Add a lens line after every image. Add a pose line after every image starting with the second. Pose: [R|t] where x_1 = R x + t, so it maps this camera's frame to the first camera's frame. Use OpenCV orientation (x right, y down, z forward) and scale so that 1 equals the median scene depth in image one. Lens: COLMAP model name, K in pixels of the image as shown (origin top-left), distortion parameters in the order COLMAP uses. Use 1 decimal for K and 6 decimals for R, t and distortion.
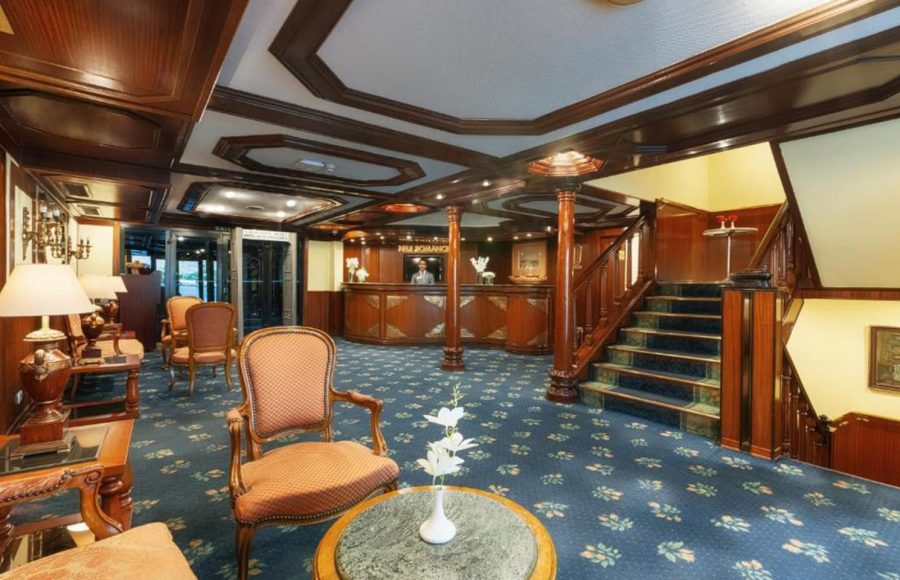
lens RADIAL K [[413.5, 0, 450.7], [0, 413.5, 288.6], [0, 0, 1]] dist [-0.005205, -0.000268]
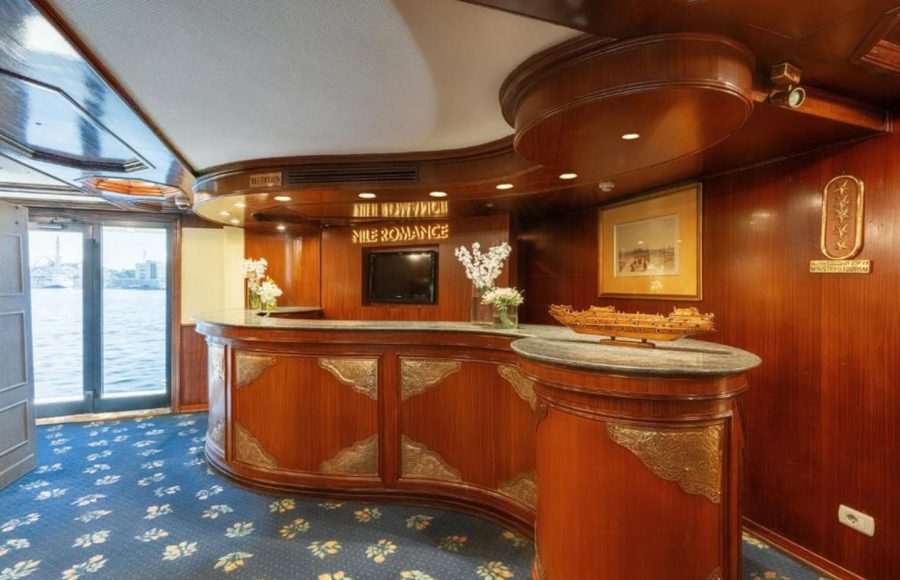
lens RADIAL K [[413.5, 0, 447.3], [0, 413.5, 288.6], [0, 0, 1]] dist [-0.005205, -0.000268]
pose [[0.952097, -0.009537, -0.305647, 0.145868], [0.008970, 0.999954, -0.003258, -0.038221], [0.305664, 0.000360, 0.952139, 0.657702]]
